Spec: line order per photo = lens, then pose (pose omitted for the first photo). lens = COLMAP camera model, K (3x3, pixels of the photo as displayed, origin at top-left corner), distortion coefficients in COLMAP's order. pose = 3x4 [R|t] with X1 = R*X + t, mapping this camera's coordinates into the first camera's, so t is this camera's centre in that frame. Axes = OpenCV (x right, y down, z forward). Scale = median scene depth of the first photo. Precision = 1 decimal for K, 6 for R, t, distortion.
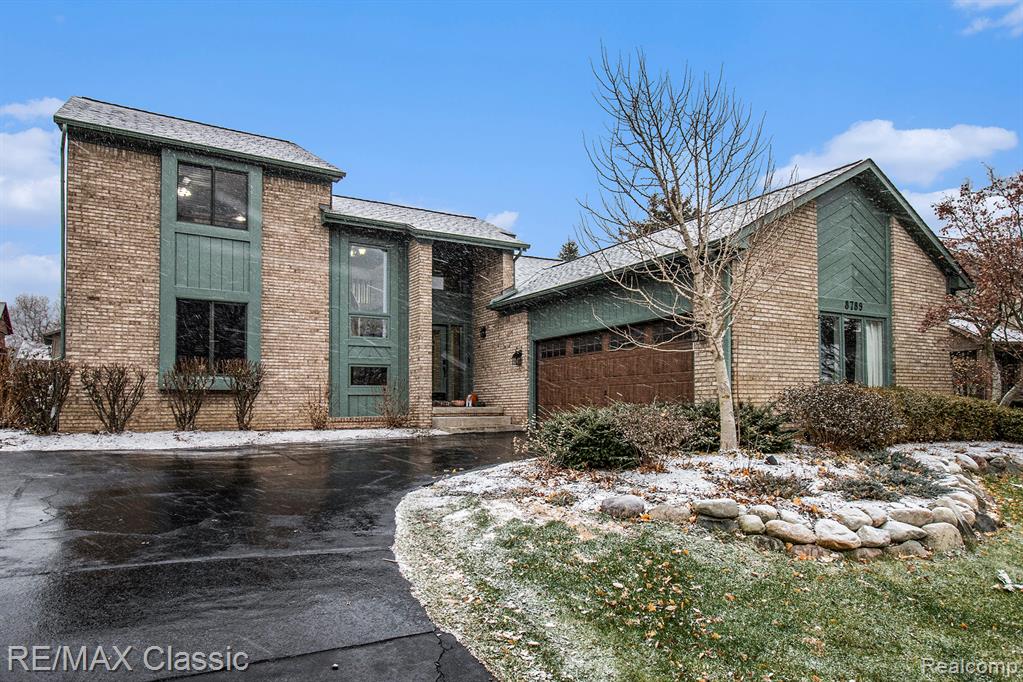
lens RADIAL K [[402.0, 0, 514.6], [0, 402.0, 367.9], [0, 0, 1]] dist [-0.009798, 0.000615]
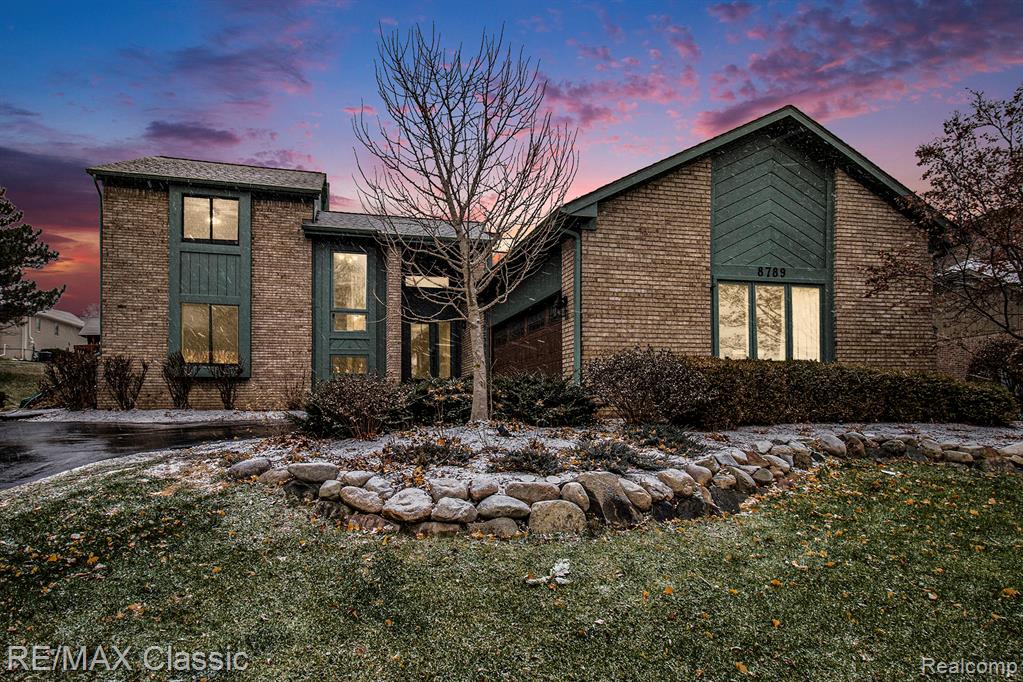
lens RADIAL K [[362.7, 0, 542.9], [0, 362.7, 365.4], [0, 0, 1]] dist [-0.001407, -0.000462]
pose [[0.981809, -0.020782, -0.188732, 0.484839], [0.021577, 0.999765, 0.002163, 0.041169], [0.188643, -0.006196, 0.982026, 0.098921]]
